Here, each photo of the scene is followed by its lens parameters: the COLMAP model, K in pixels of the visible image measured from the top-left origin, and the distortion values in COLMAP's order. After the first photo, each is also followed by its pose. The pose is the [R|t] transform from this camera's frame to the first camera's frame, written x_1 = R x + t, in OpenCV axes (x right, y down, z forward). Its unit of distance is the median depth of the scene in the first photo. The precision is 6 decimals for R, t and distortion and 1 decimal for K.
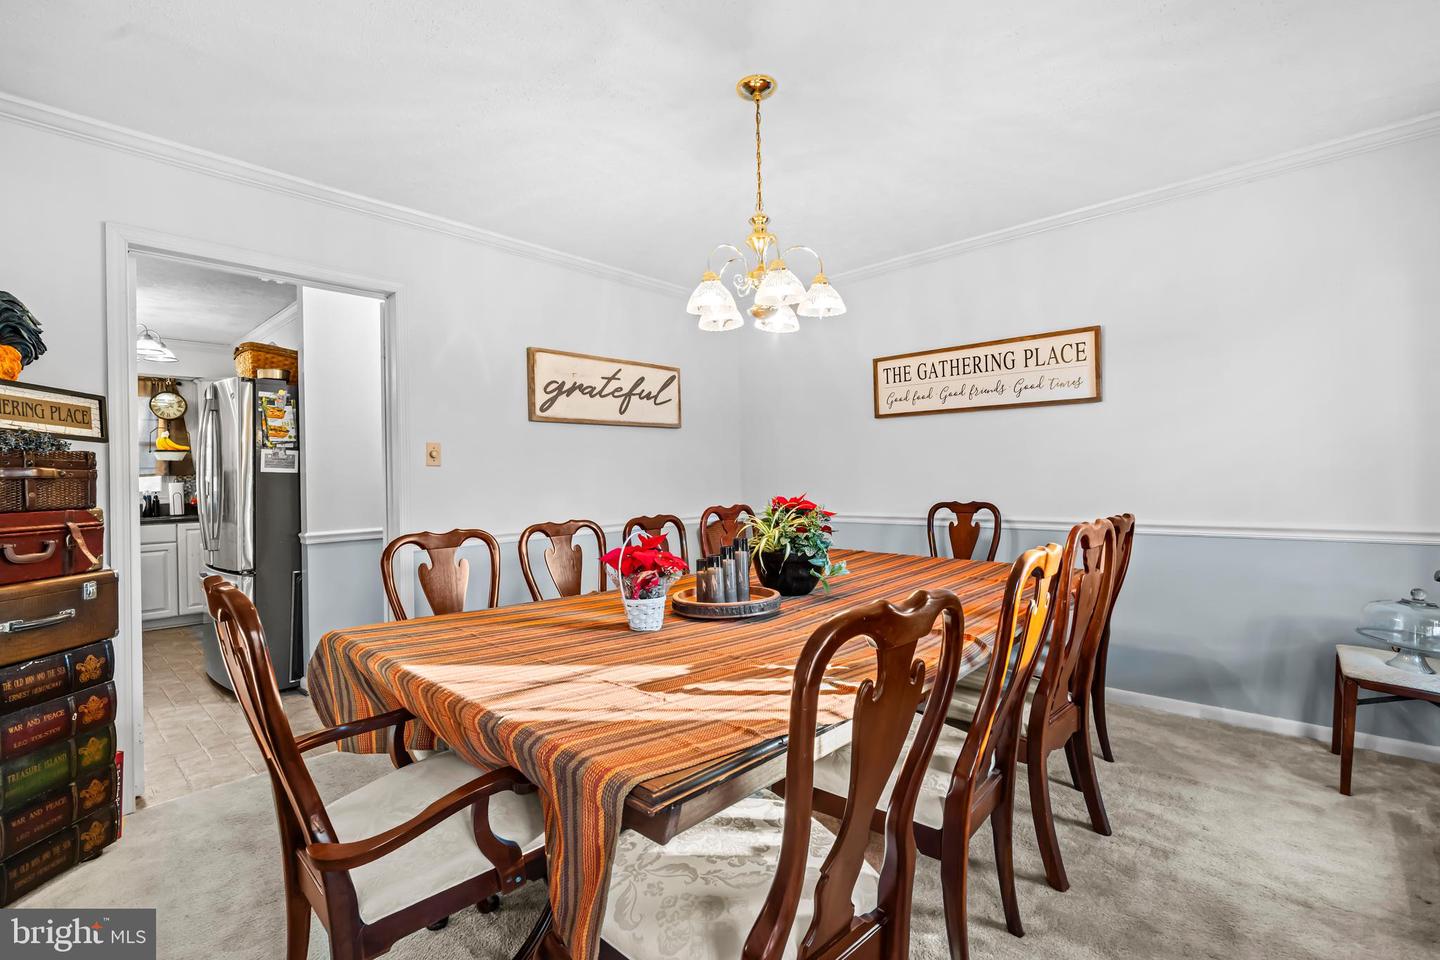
lens RADIAL K [[654.3, 0, 722.9], [0, 654.3, 483.8], [0, 0, 1]] dist [0.001544, 0.000140]
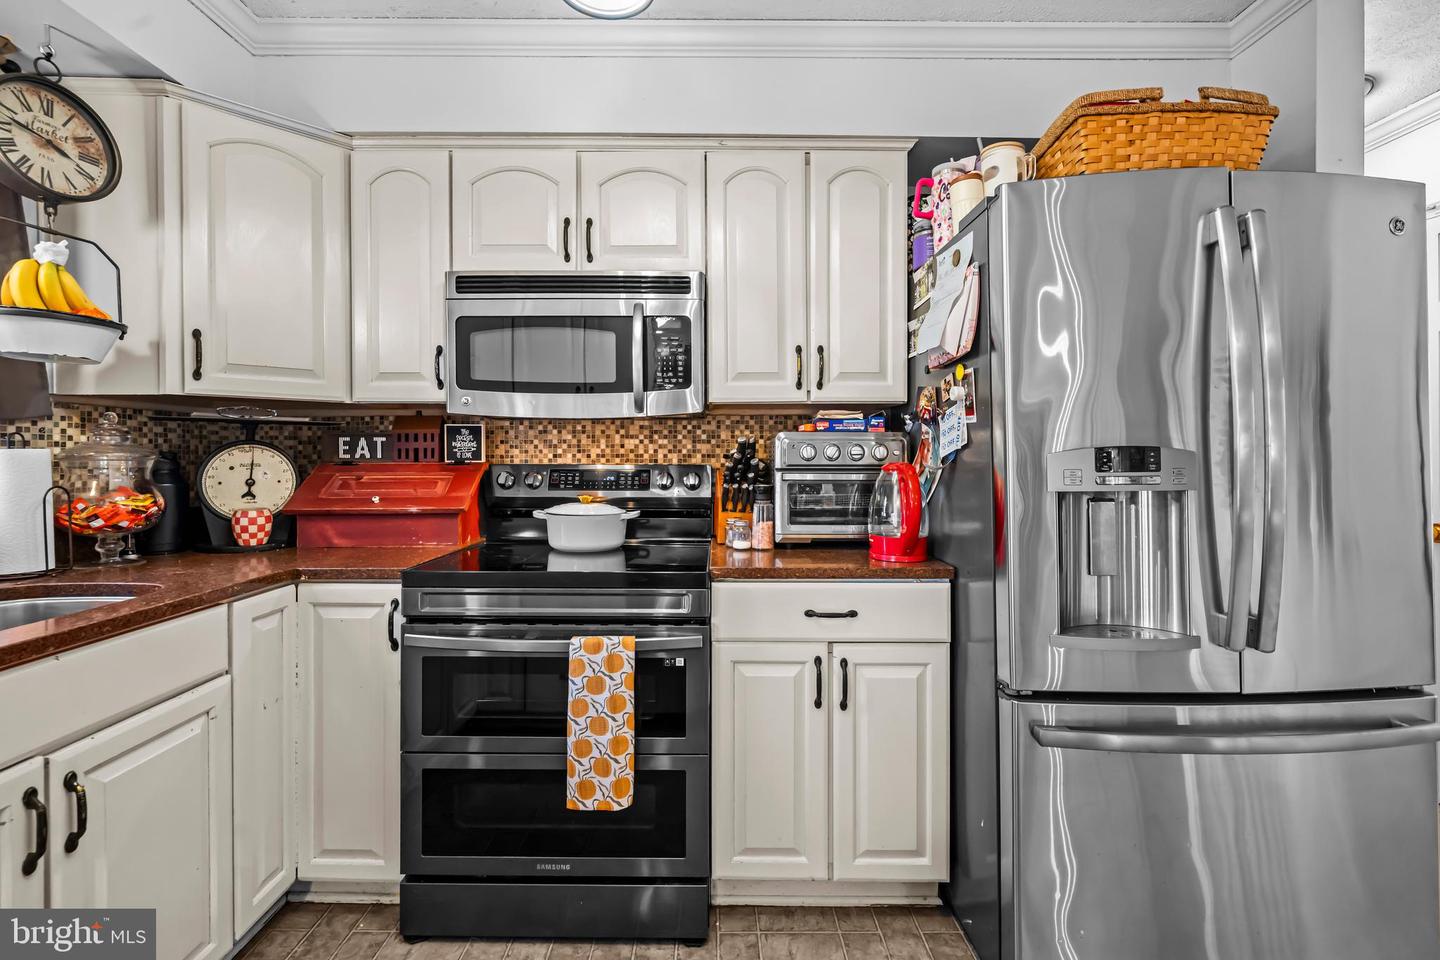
lens RADIAL K [[623.3, 0, 709.3], [0, 623.3, 458.0], [0, 0, 1]] dist [-0.000610, 0.001935]
pose [[0.724594, 0.008297, 0.689126, -0.817414], [-0.006363, 0.999965, -0.005350, 0.002519], [-0.689146, -0.000508, 0.724622, 0.643185]]
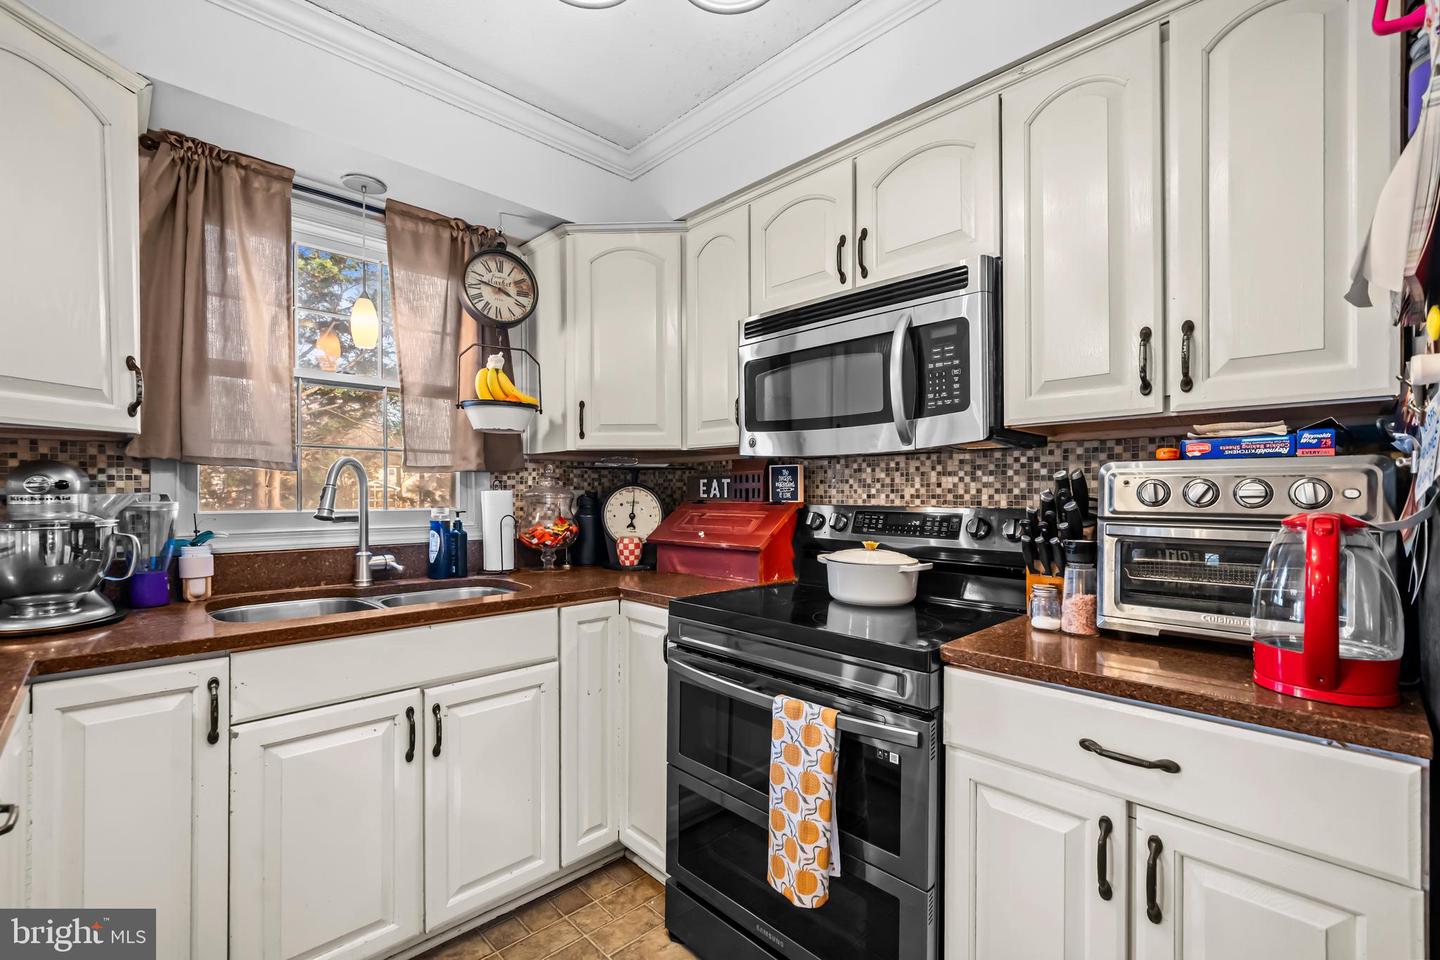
lens RADIAL K [[623.3, 0, 716.0], [0, 623.3, 493.3], [0, 0, 1]] dist [-0.000610, 0.001935]
pose [[0.999242, 0.013640, -0.036472, -0.696187], [-0.013721, 0.999904, -0.001983, -0.000022], [0.036441, 0.002482, 0.999333, 0.631894]]
